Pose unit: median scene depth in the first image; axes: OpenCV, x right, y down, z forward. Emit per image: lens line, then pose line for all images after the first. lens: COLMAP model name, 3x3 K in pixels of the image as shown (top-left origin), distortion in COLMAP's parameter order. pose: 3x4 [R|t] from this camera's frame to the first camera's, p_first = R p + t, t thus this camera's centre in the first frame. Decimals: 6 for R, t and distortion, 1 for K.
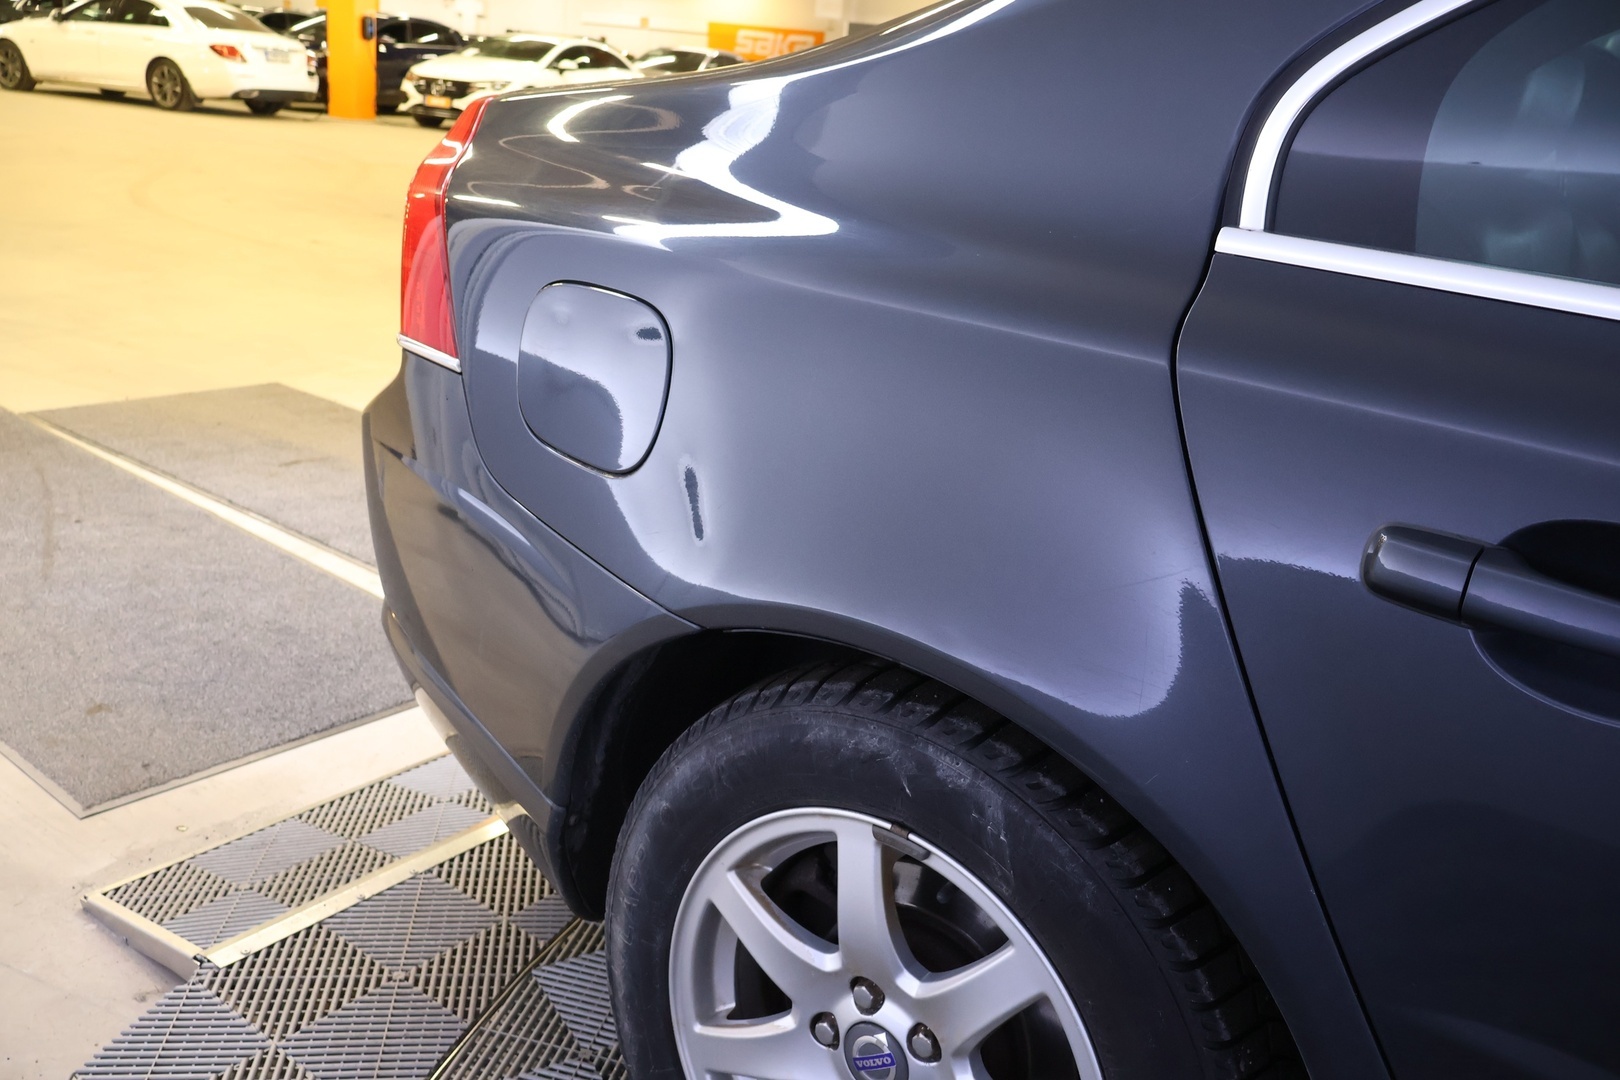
lens RADIAL K [[1367.8, 0, 810.0], [0, 1367.8, 540.0], [0, 0, 1]] dist [-0.005486, 0.009525]
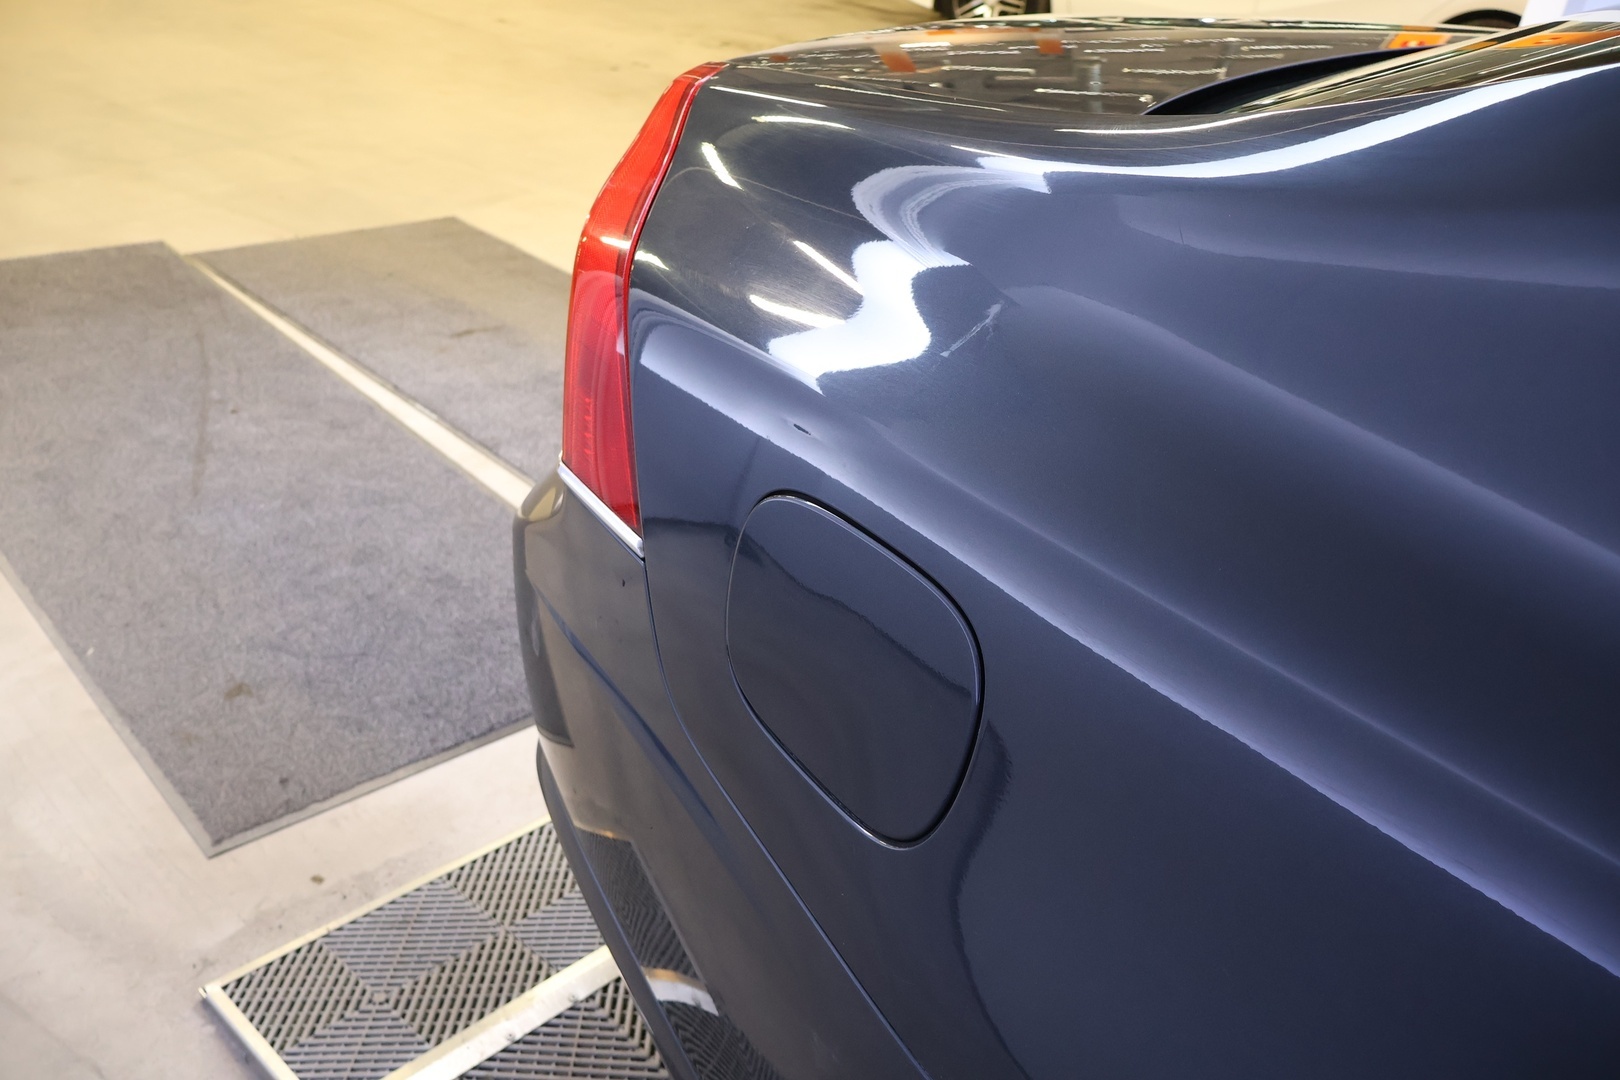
lens RADIAL K [[1367.8, 0, 810.0], [0, 1367.8, 540.0], [0, 0, 1]] dist [-0.005486, 0.009525]
pose [[0.989898, 0.073745, -0.121094, -0.044937], [-0.051886, 0.983263, 0.174647, -0.127649], [0.131947, -0.166600, 0.977156, 0.170060]]
